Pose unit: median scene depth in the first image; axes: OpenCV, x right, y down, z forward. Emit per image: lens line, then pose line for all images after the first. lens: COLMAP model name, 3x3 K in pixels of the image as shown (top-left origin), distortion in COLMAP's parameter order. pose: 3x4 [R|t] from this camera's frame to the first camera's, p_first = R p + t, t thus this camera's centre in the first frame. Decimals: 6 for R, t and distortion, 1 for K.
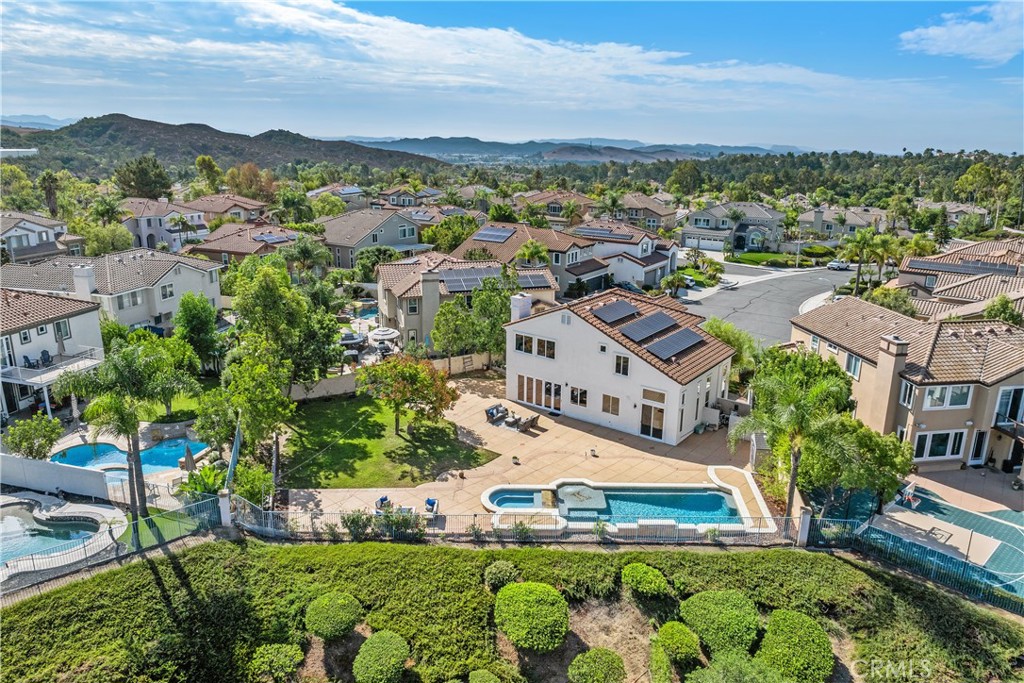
lens RADIAL K [[717.9, 0, 512.0], [0, 717.9, 341.5], [0, 0, 1]] dist [-0.029691, 0.000112]
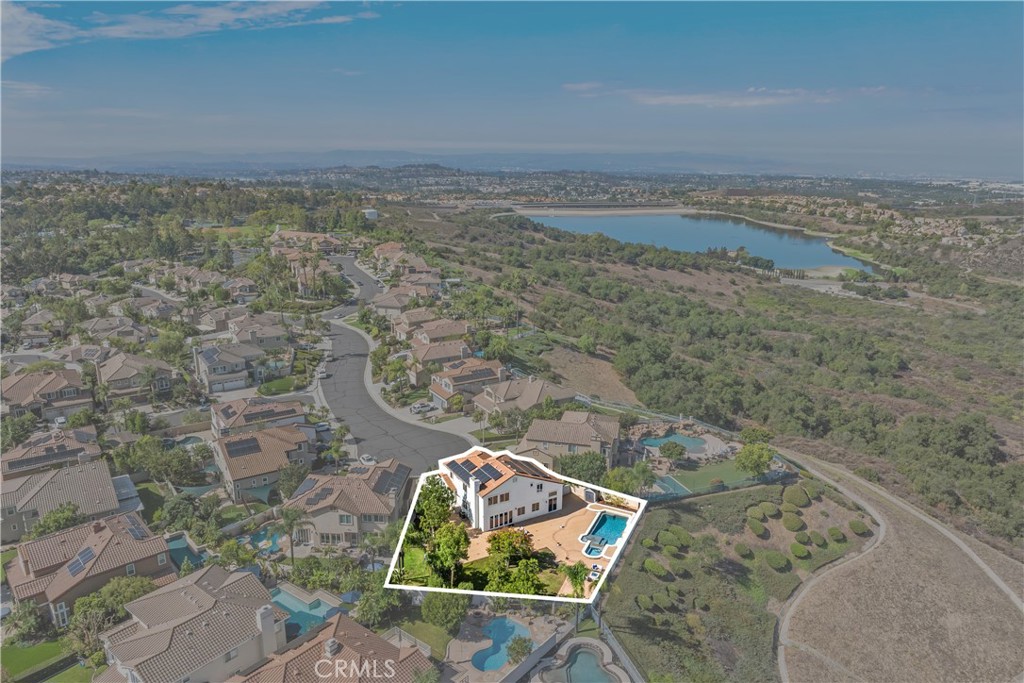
lens RADIAL K [[717.9, 0, 512.0], [0, 717.9, 341.5], [0, 0, 1]] dist [-0.029691, 0.000112]
pose [[0.386368, -0.247557, 0.888502, -1.774015], [0.254660, 0.954494, 0.155205, -0.780524], [-0.886492, 0.166300, 0.431829, 0.024876]]
